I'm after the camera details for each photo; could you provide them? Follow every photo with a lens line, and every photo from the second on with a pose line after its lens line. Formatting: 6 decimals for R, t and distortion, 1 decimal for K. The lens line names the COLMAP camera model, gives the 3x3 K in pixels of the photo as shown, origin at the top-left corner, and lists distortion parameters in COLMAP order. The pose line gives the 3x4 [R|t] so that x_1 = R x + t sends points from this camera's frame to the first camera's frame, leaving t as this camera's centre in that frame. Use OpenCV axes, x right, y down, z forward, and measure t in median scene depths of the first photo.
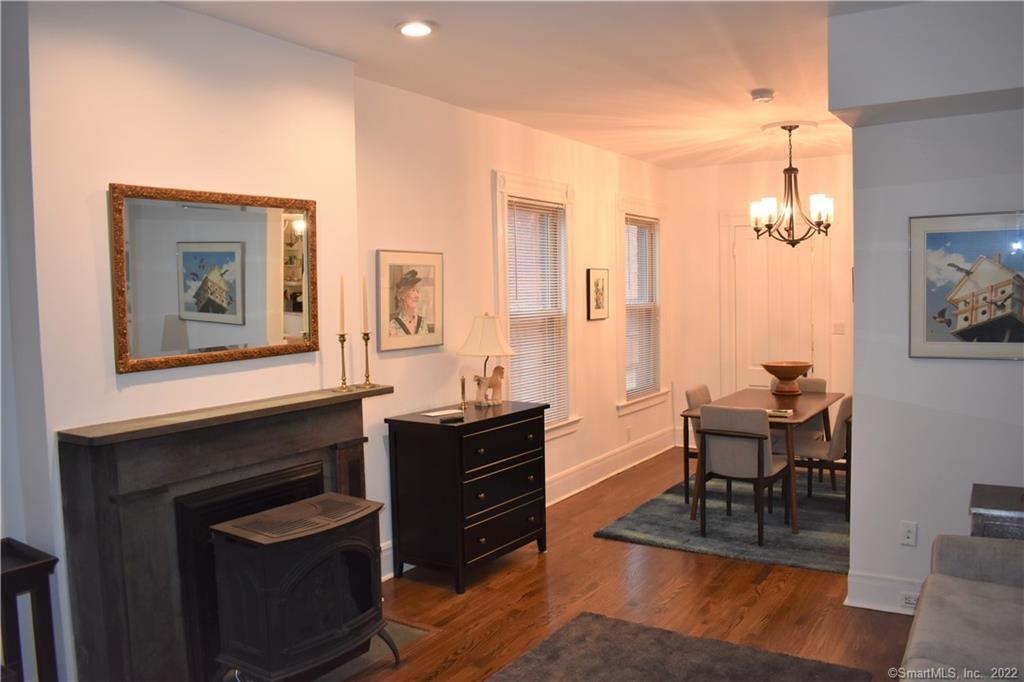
lens RADIAL K [[812.3, 0, 512.0], [0, 812.3, 341.0], [0, 0, 1]] dist [-0.095304, 0.002284]
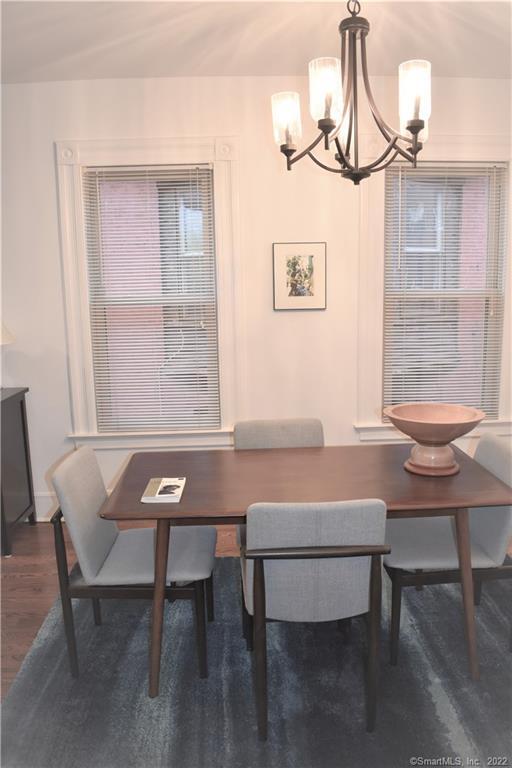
lens RADIAL K [[609.2, 0, 256.0], [0, 609.2, 384.0], [0, 0, 1]] dist [-0.095304, 0.002284]
pose [[0.569573, 0.147022, -0.808685, 0.779548], [-0.042720, 0.987838, 0.149505, -0.058146], [0.820830, -0.050607, 0.568927, 0.896069]]
